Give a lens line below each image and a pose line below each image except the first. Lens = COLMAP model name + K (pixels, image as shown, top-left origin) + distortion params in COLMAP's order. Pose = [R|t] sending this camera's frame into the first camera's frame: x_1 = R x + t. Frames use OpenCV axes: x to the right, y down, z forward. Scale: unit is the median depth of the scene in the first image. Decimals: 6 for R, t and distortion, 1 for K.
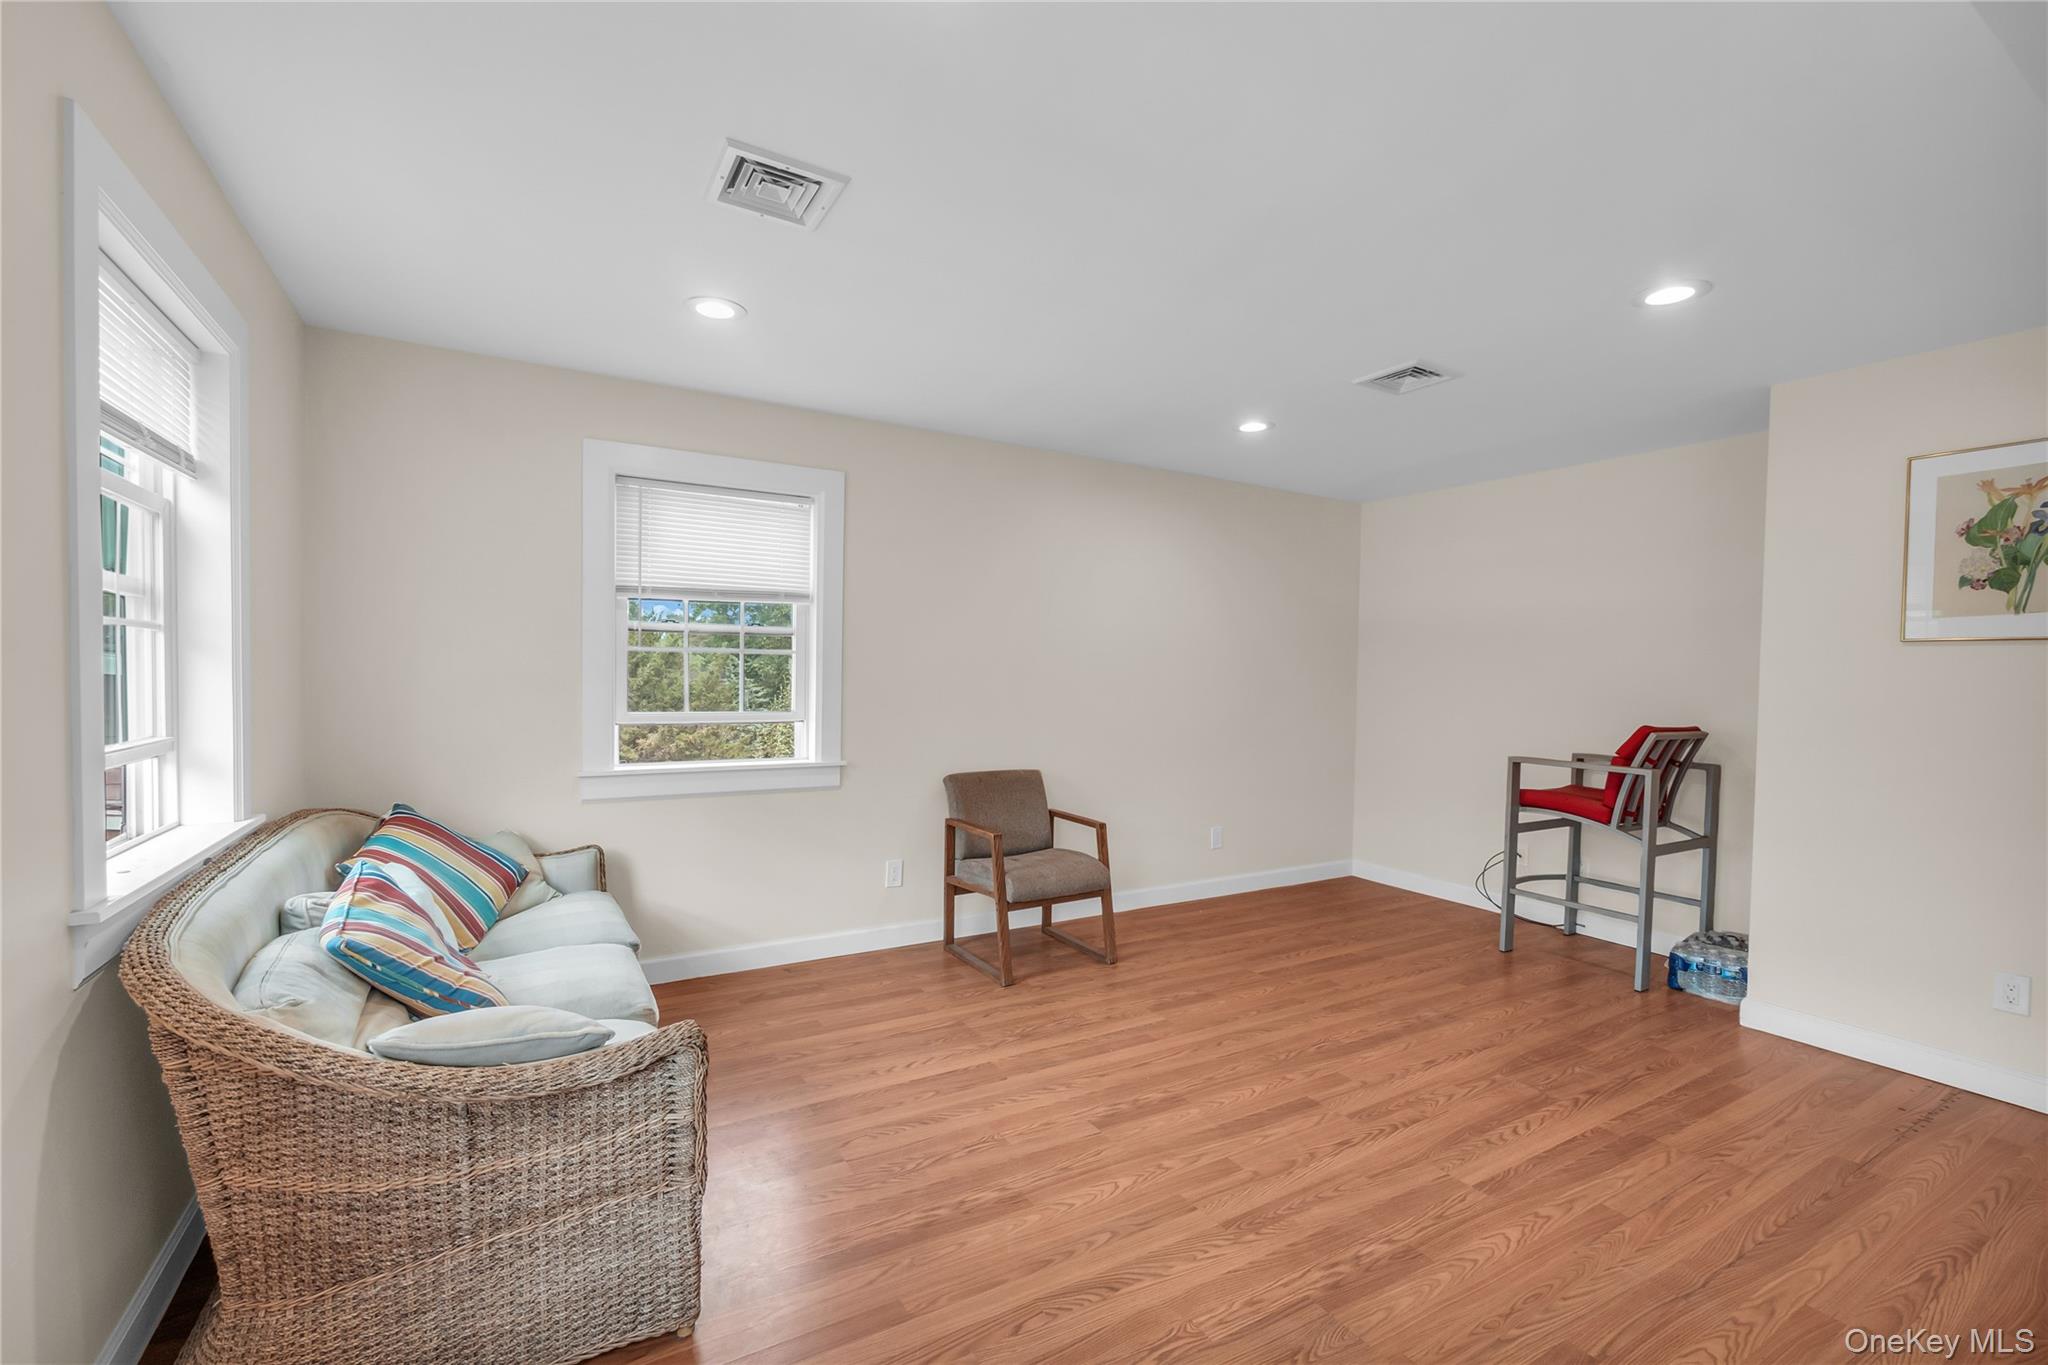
lens RADIAL K [[865.3, 0, 1016.8], [0, 865.3, 679.8], [0, 0, 1]] dist [-0.002024, -0.000121]
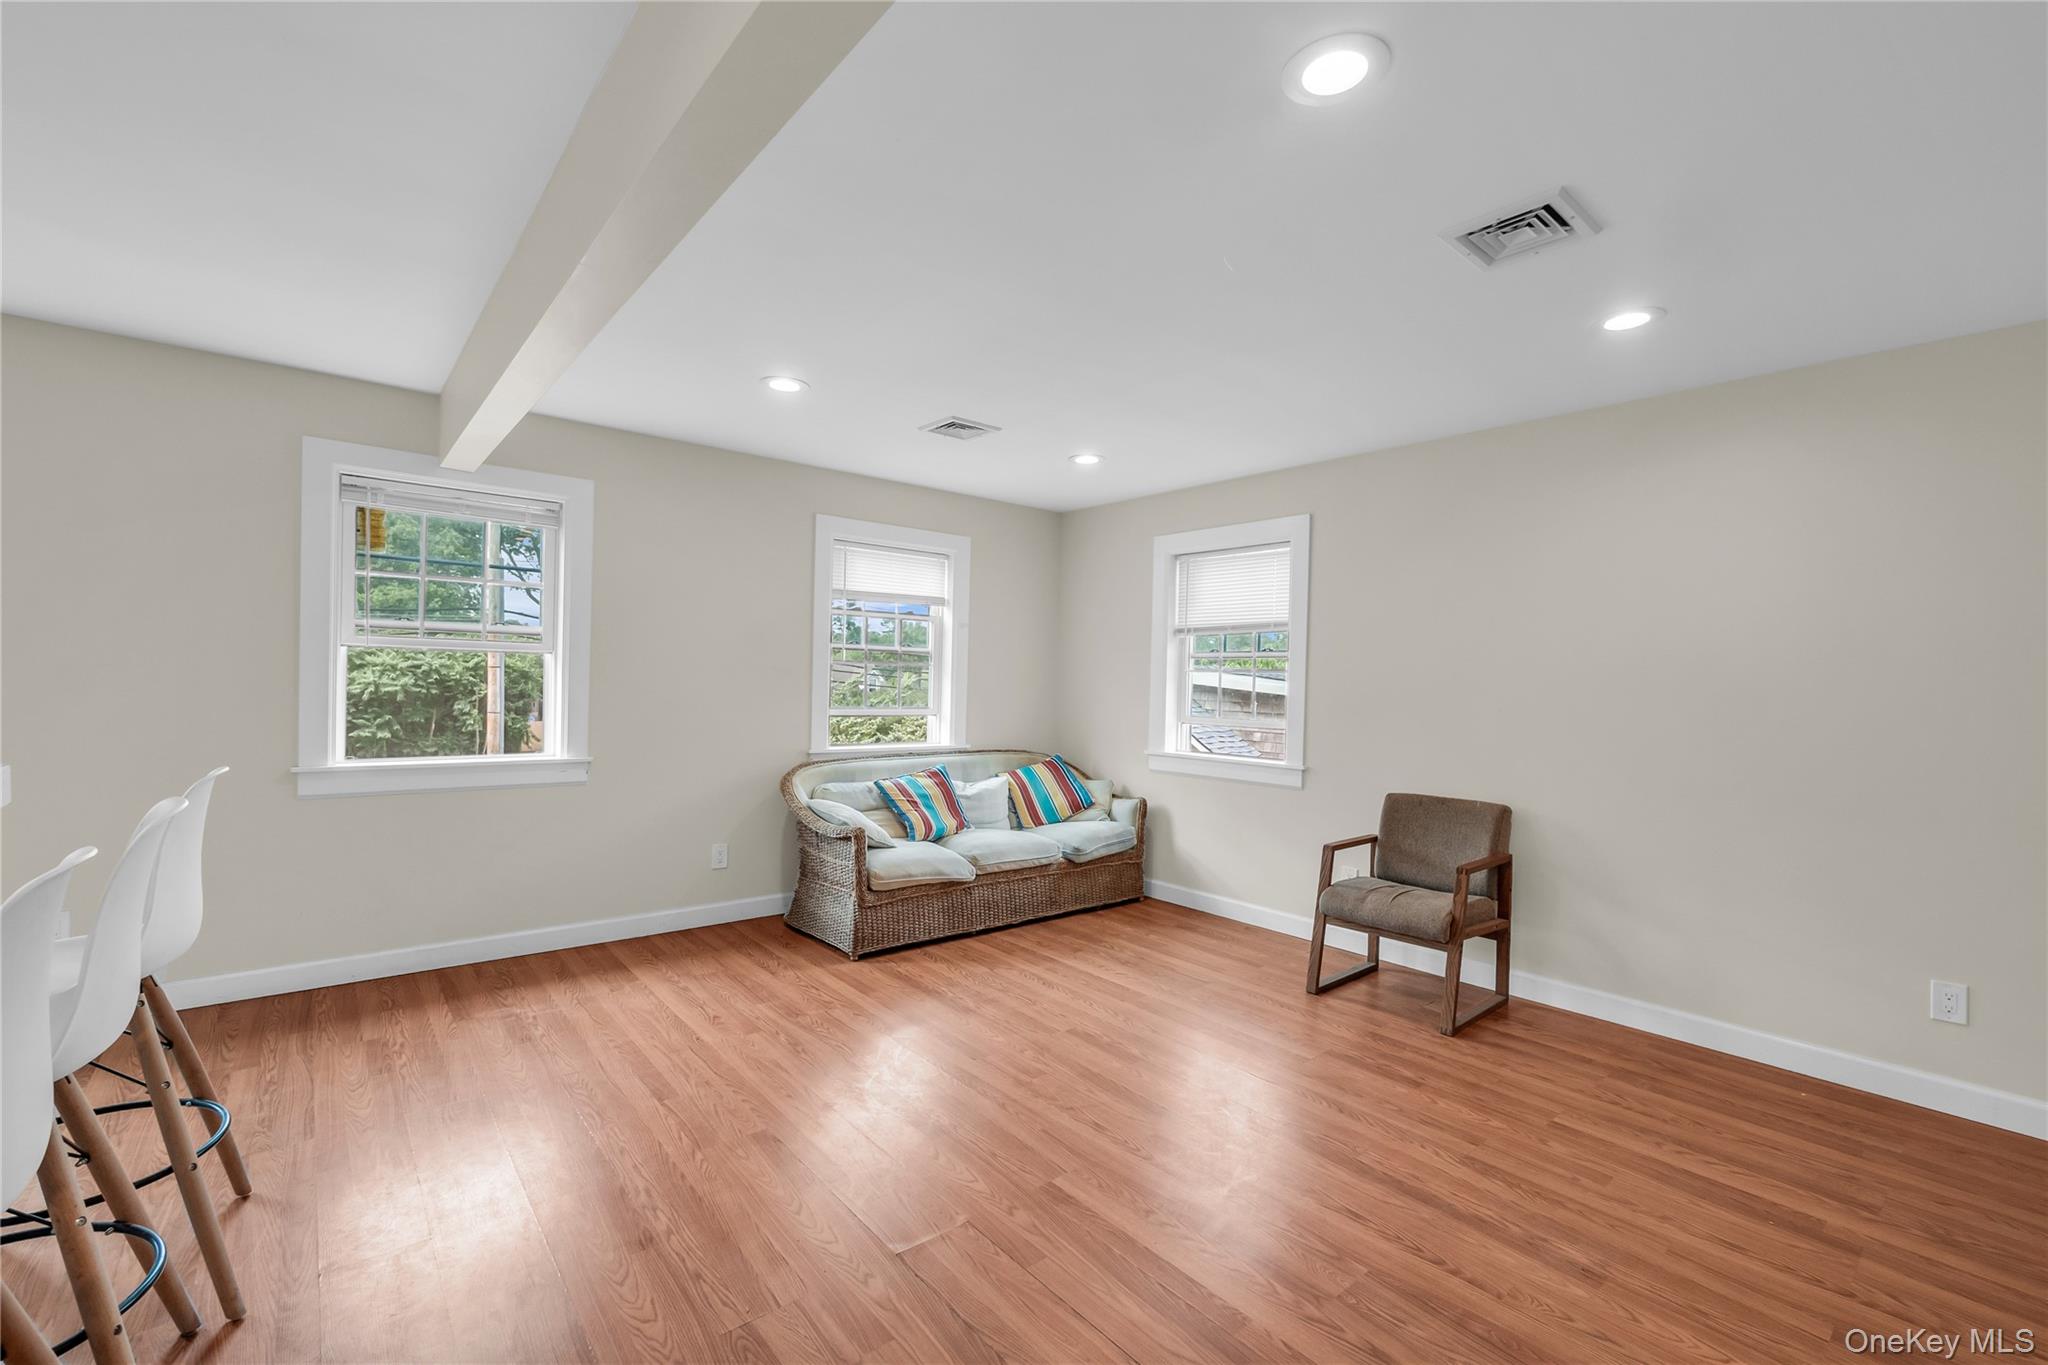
lens RADIAL K [[865.3, 0, 1021.3], [0, 865.3, 684.4], [0, 0, 1]] dist [-0.002024, -0.000121]
pose [[0.166732, -0.007713, -0.985972, 0.946746], [-0.026117, 0.999584, -0.012236, 0.010536], [0.985656, 0.027791, 0.166461, 0.484865]]
